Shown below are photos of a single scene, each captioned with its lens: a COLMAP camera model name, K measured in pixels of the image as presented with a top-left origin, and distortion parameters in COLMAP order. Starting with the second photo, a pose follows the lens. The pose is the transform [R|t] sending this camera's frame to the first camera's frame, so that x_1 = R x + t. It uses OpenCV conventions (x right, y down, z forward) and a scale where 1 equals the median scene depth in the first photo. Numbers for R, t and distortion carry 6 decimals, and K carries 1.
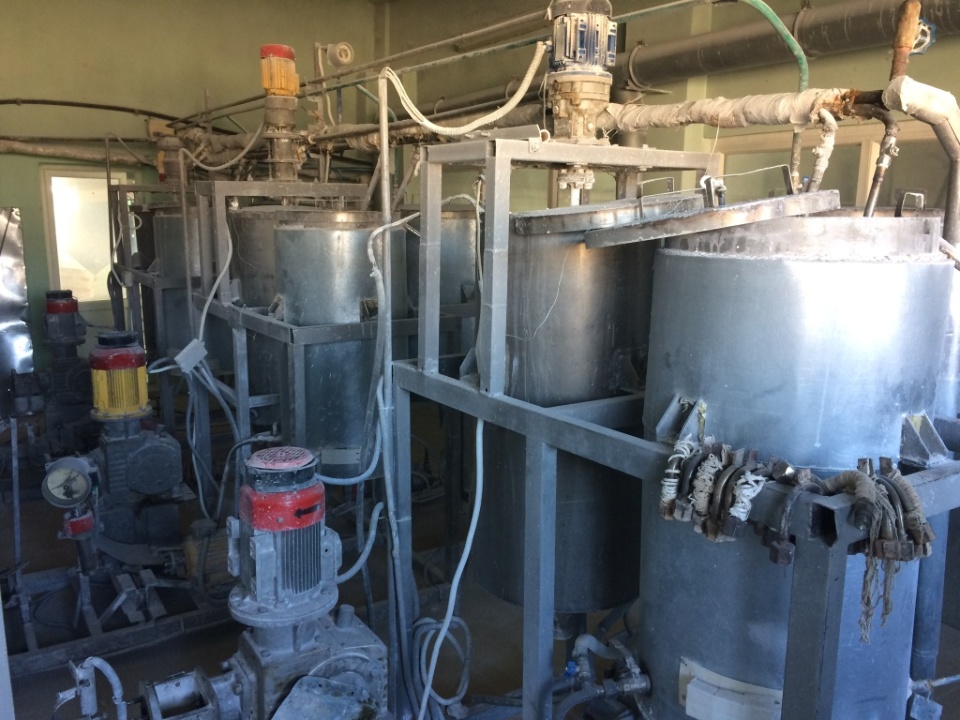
lens RADIAL K [[816.7, 0, 477.9], [0, 816.7, 359.2], [0, 0, 1]] dist [0.101404, -0.134642]
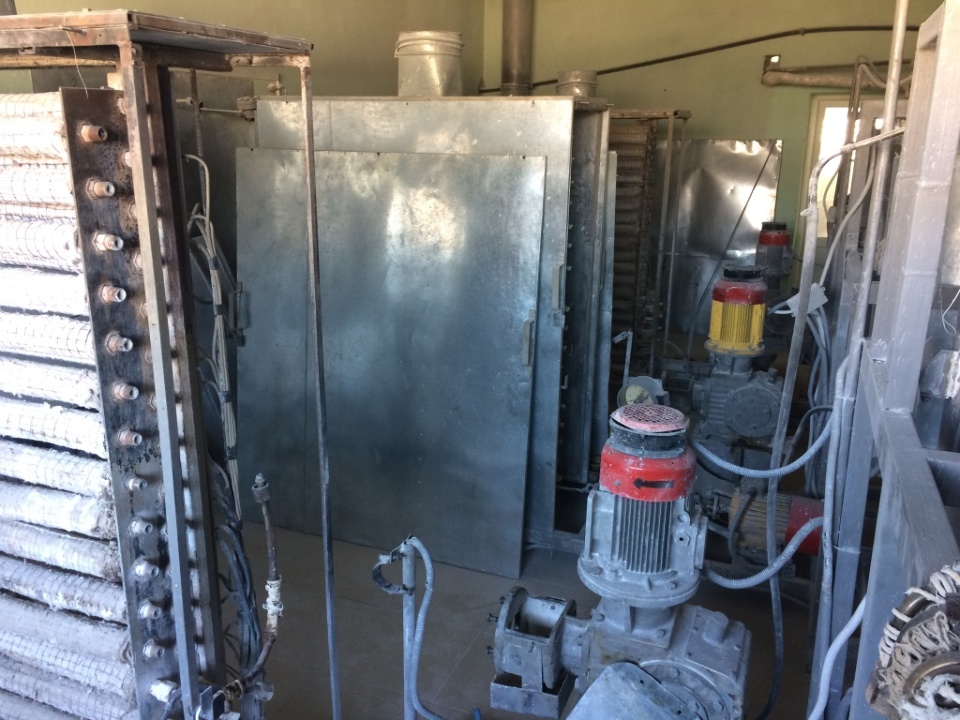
lens RADIAL K [[816.7, 0, 477.9], [0, 816.7, 359.2], [0, 0, 1]] dist [0.101404, -0.134642]
pose [[0.579645, 0.208741, -0.787679, 0.174833], [-0.150607, 0.977423, 0.148195, -0.022325], [0.800830, 0.032729, 0.597997, 0.176075]]
